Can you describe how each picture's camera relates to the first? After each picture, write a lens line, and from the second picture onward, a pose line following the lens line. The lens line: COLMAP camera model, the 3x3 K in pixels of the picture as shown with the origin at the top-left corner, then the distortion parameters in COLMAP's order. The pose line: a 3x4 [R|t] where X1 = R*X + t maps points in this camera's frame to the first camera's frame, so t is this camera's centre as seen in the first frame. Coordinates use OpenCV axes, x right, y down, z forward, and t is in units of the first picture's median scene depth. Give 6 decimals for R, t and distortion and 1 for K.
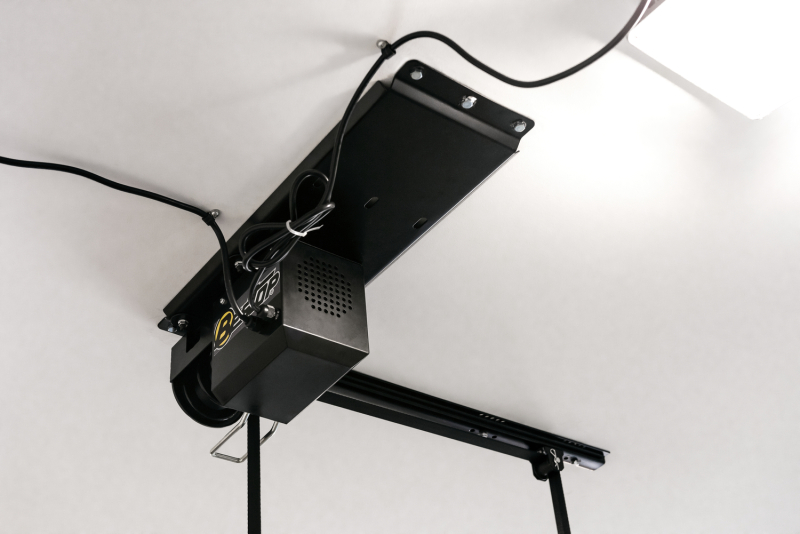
lens RADIAL K [[1140.2, 0, 400.0], [0, 1140.2, 267.0], [0, 0, 1]] dist [0.011761, 0.015459]
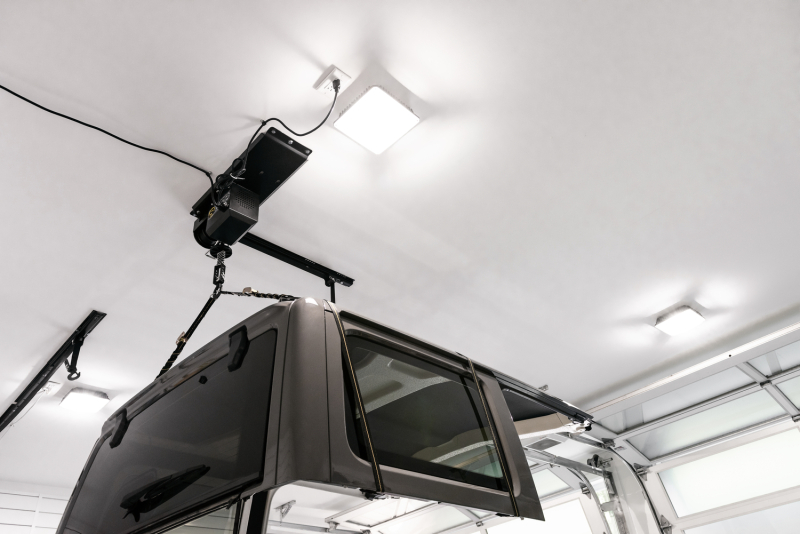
lens RADIAL K [[599.0, 0, 400.0], [0, 599.0, 267.0], [0, 0, 1]] dist [0.004949, 0.000382]
pose [[0.992367, 0.057700, 0.108989, 0.189334], [-0.057536, 0.998333, -0.004649, 0.187269], [-0.109076, -0.001657, 0.994032, -0.684725]]
